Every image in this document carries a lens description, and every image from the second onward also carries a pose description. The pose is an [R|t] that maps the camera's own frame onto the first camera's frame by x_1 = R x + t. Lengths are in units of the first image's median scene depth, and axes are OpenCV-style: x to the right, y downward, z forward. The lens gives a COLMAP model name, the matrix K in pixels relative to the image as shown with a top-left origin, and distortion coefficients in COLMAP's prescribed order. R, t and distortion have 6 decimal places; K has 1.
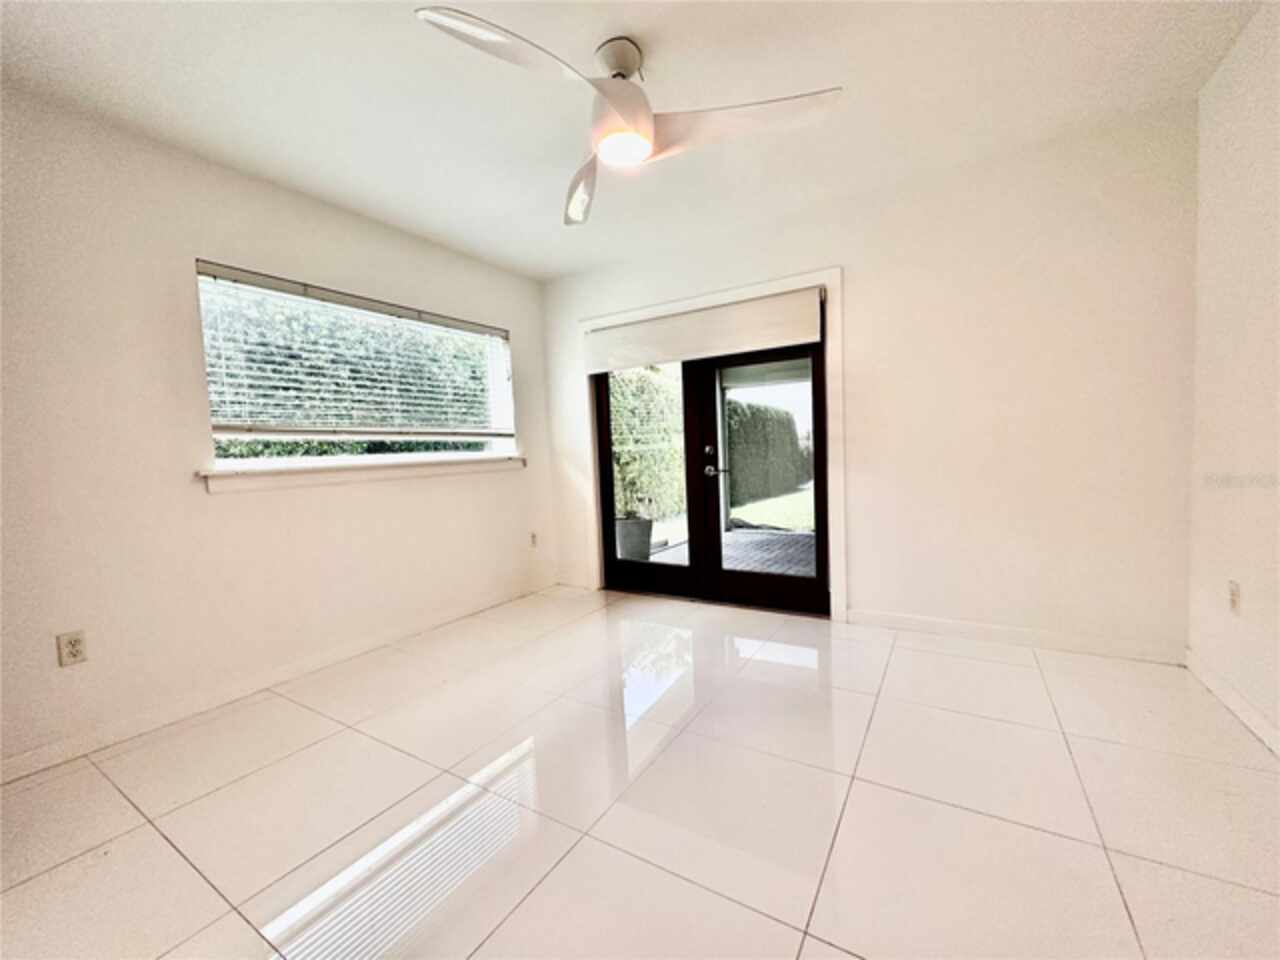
lens RADIAL K [[515.2, 0, 639.6], [0, 515.2, 479.2], [0, 0, 1]] dist [-0.001801, 0.001819]
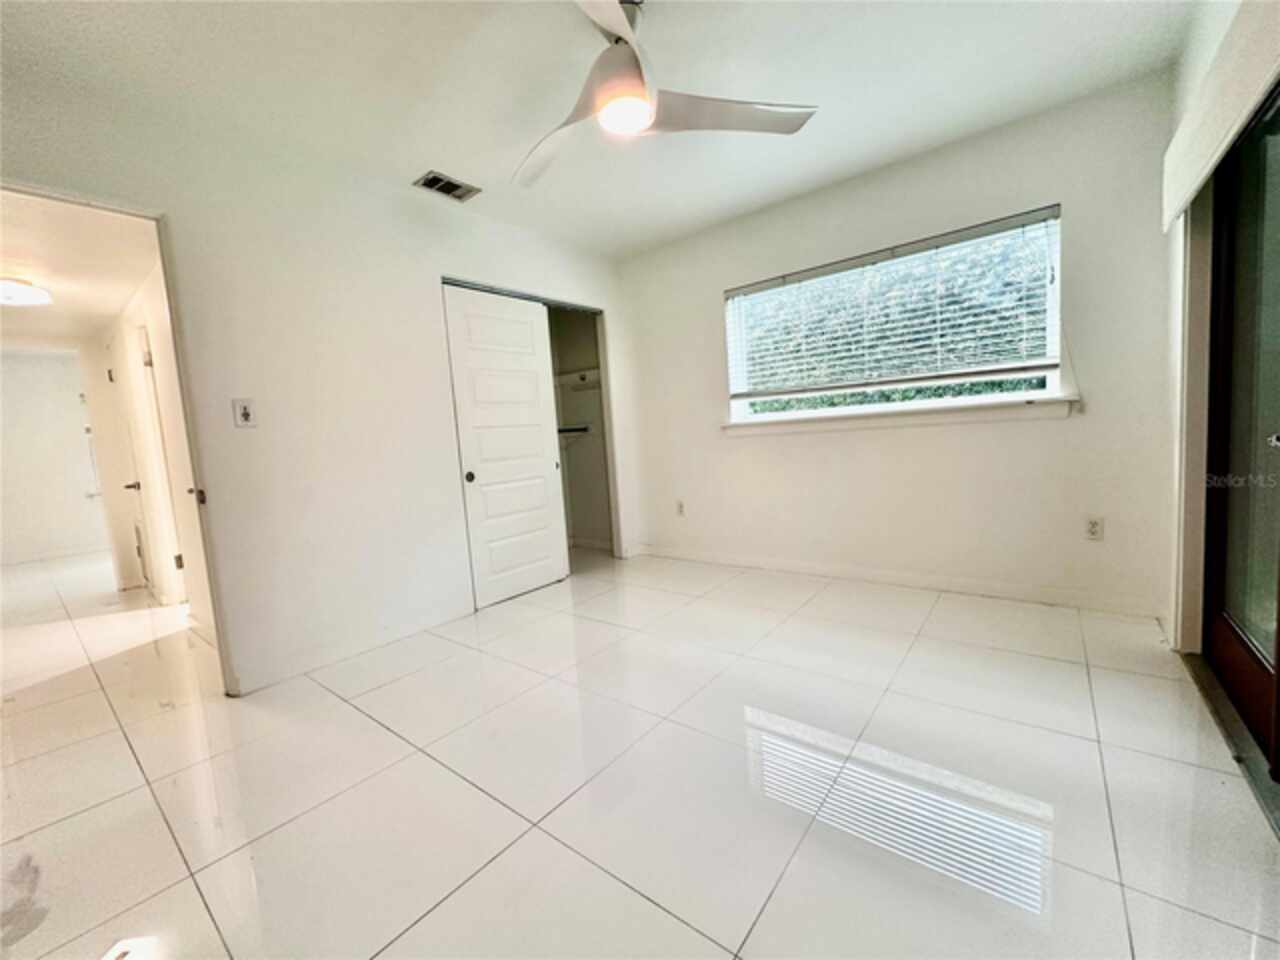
lens RADIAL K [[515.2, 0, 640.6], [0, 515.2, 477.4], [0, 0, 1]] dist [-0.001801, 0.001819]
pose [[-0.134600, 0.135914, -0.981535, 0.497384], [0.008093, 0.990666, 0.136068, -0.037082], [0.990867, 0.010371, -0.134443, 0.556125]]
